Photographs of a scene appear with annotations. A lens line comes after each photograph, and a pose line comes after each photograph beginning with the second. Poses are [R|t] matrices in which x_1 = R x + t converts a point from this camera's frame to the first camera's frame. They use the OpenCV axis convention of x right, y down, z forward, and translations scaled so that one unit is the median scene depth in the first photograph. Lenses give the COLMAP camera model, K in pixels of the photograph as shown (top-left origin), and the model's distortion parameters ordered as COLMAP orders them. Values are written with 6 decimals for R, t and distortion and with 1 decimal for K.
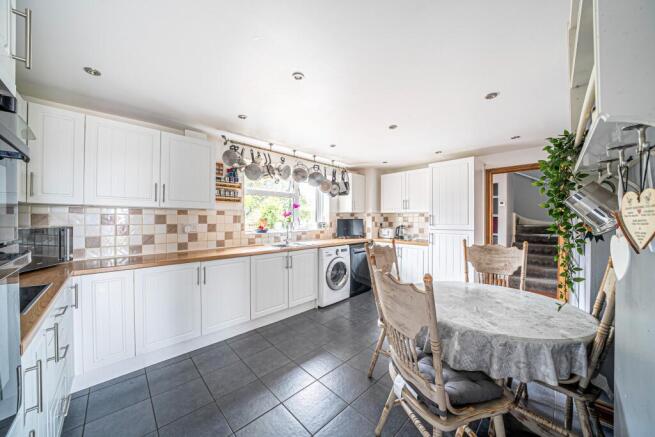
lens RADIAL K [[226.6, 0, 326.3], [0, 226.6, 218.0], [0, 0, 1]] dist [-0.013621, 0.000125]
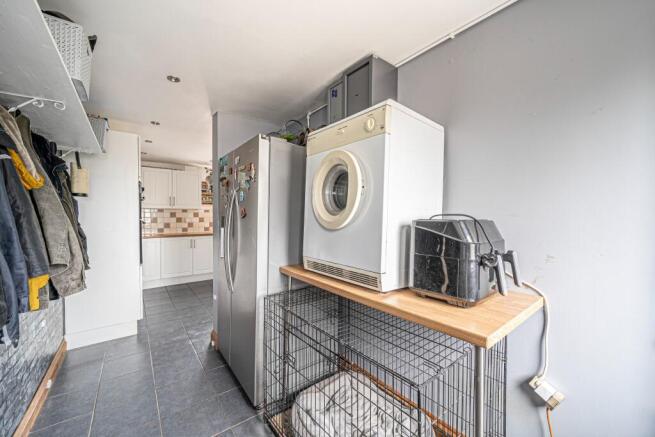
lens RADIAL K [[256.2, 0, 329.3], [0, 256.2, 220.5], [0, 0, 1]] dist [0.000345, 0.000011]
pose [[0.993572, -0.002669, -0.113169, 0.724375], [0.004875, 0.999803, 0.019215, 0.016192], [0.113096, -0.019643, 0.993390, -0.882892]]
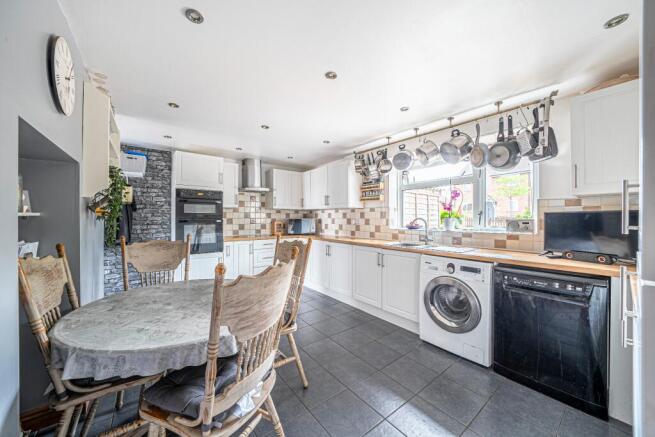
lens RADIAL K [[238.6, 0, 329.1], [0, 238.6, 217.9], [0, 0, 1]] dist [0.002392, 0.000256]
pose [[-0.099321, 0.000339, -0.995055, 0.917172], [0.003856, 0.999993, -0.000044, 0.021331], [0.995048, -0.003841, -0.099321, 0.964615]]
